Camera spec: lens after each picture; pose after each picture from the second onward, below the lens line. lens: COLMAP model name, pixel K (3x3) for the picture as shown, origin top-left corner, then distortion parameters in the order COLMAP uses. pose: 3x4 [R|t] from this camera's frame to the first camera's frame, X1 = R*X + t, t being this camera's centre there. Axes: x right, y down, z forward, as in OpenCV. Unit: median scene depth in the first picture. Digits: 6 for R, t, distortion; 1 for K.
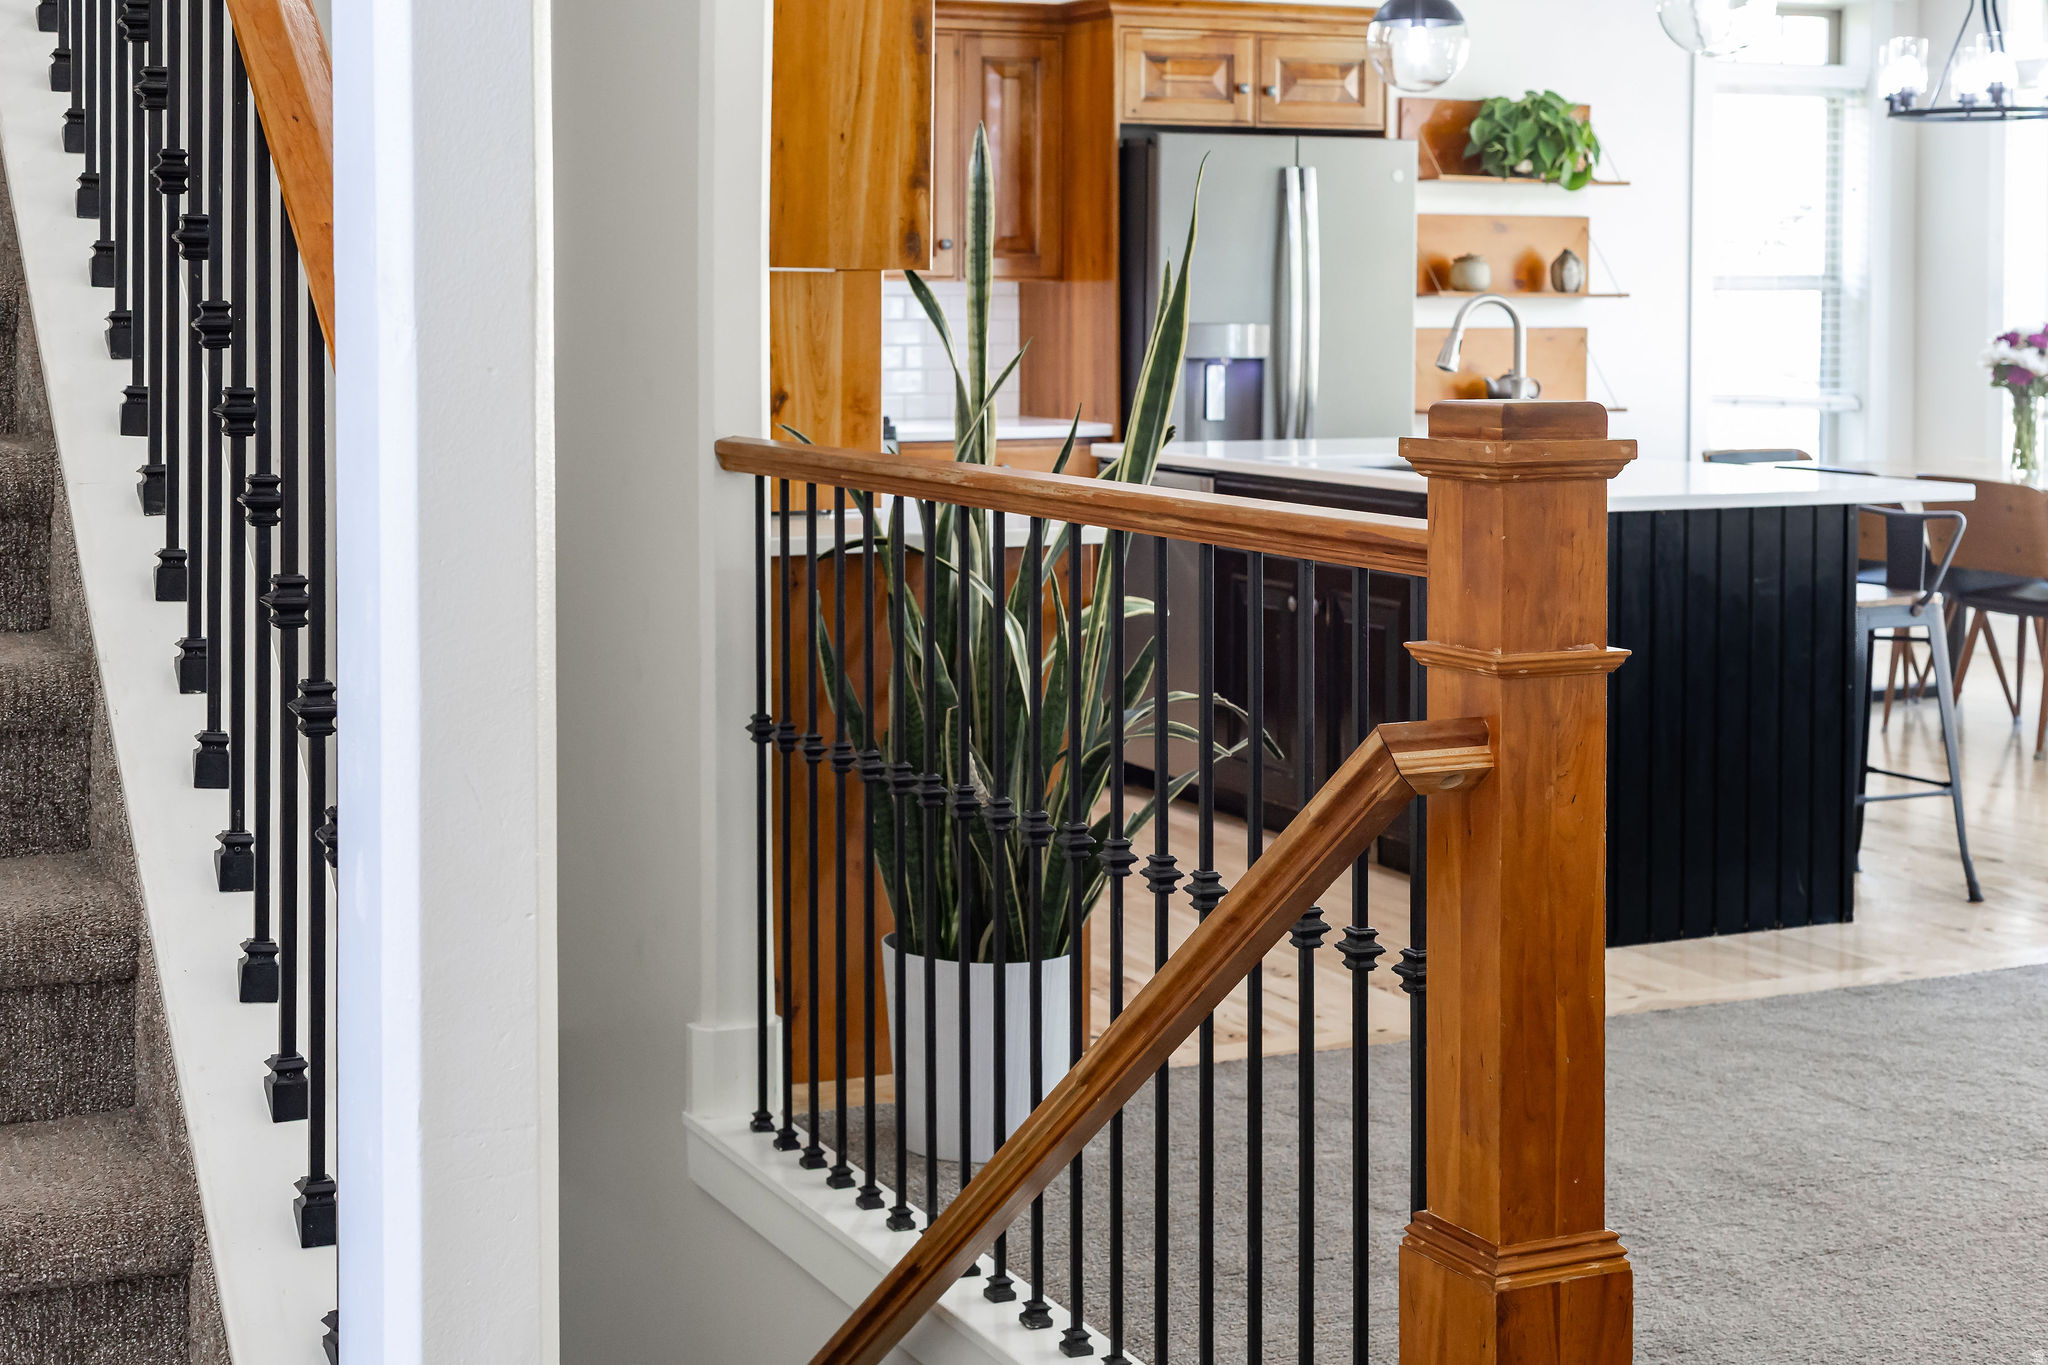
lens RADIAL K [[2971.8, 0, 1018.0], [0, 2971.8, 436.4], [0, 0, 1]] dist [0.034526, -0.018077]
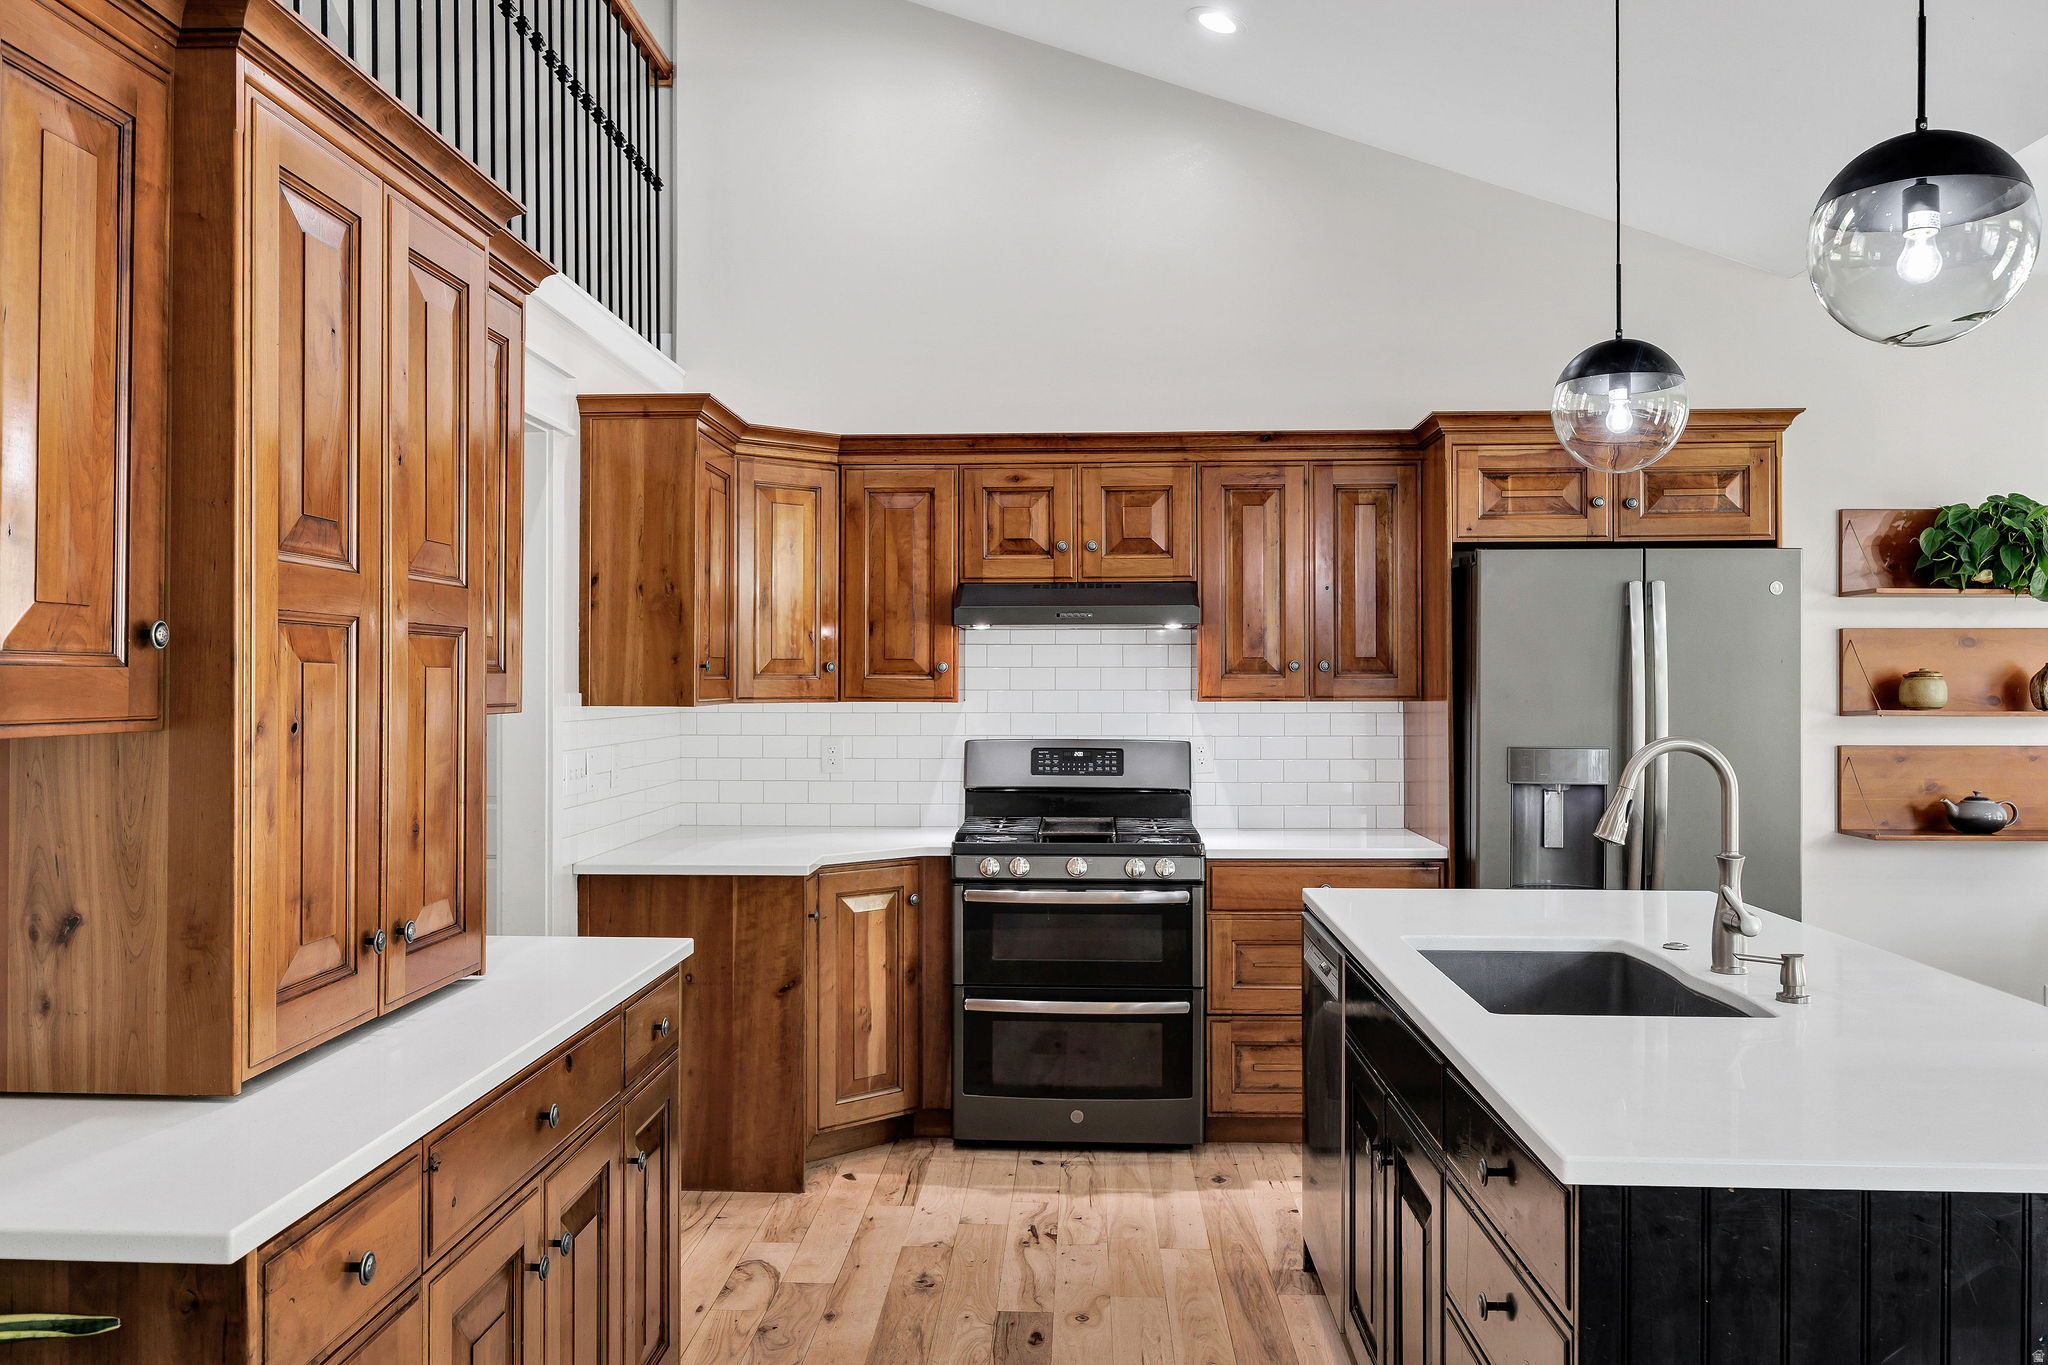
lens RADIAL K [[1627.4, 0, 1024.0], [0, 1627.4, 682.5], [0, 0, 1]] dist [-0.003064, -0.005758]
pose [[0.879247, -0.002417, -0.476361, 0.160816], [-0.020742, 0.998844, -0.043353, -0.031578], [0.475915, 0.047999, 0.878181, 0.446810]]
